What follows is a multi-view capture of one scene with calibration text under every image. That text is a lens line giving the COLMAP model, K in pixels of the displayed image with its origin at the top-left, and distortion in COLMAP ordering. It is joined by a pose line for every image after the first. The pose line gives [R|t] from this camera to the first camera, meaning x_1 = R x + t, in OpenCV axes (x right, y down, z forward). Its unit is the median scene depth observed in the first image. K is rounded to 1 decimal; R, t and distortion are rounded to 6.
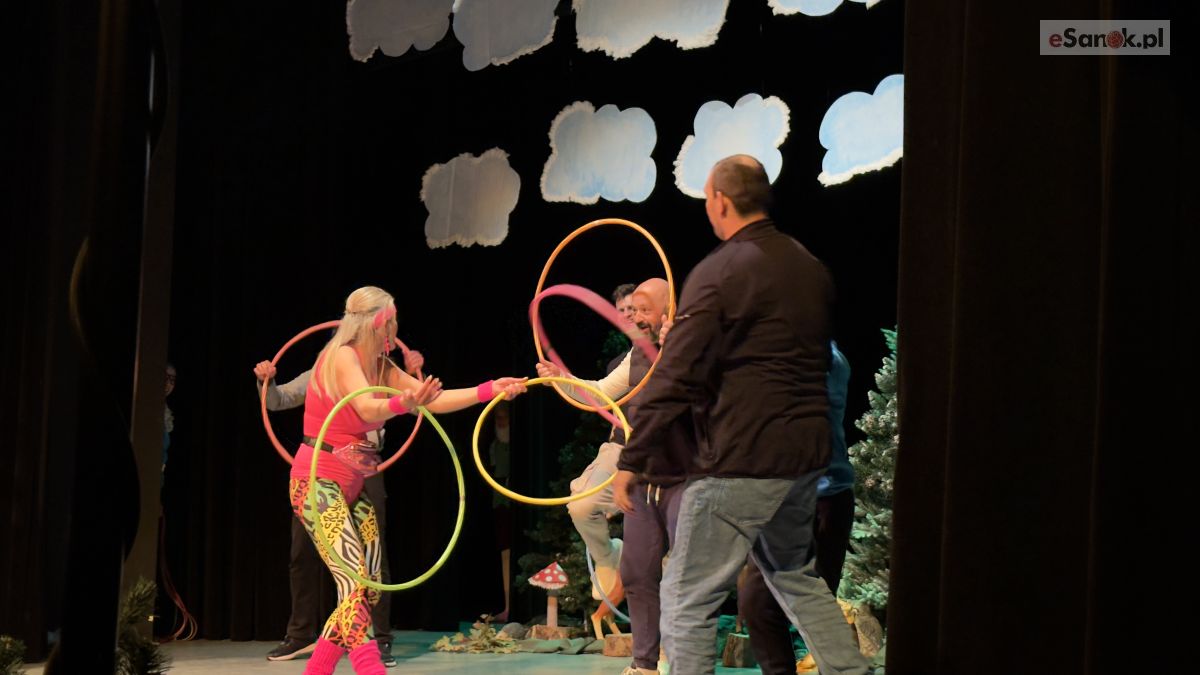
lens RADIAL K [[1636.3, 0, 599.7], [0, 1636.3, 344.7], [0, 0, 1]] dist [0.100978, -0.063173]
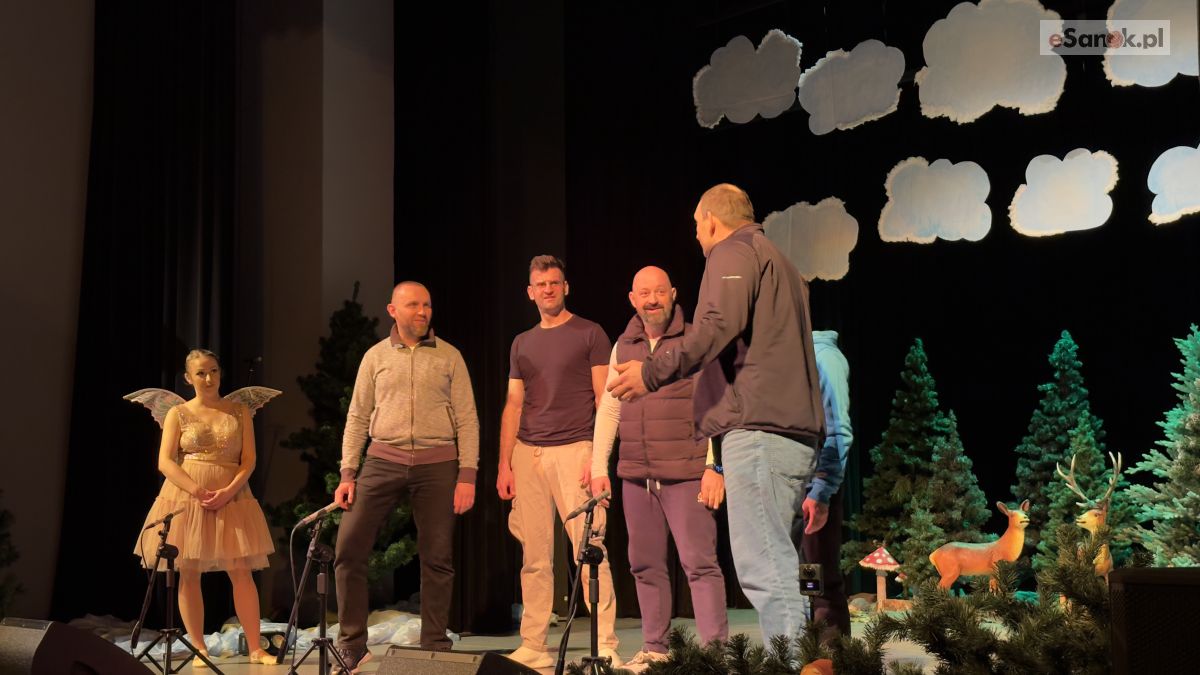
lens RADIAL K [[1652.8, 0, 595.6], [0, 1652.8, 336.1], [0, 0, 1]] dist [0.182493, -0.349999]
pose [[0.998556, -0.033538, -0.041968, -0.194203], [0.033284, 0.999423, -0.006725, -0.017877], [0.042170, 0.005318, 0.999096, -0.214713]]
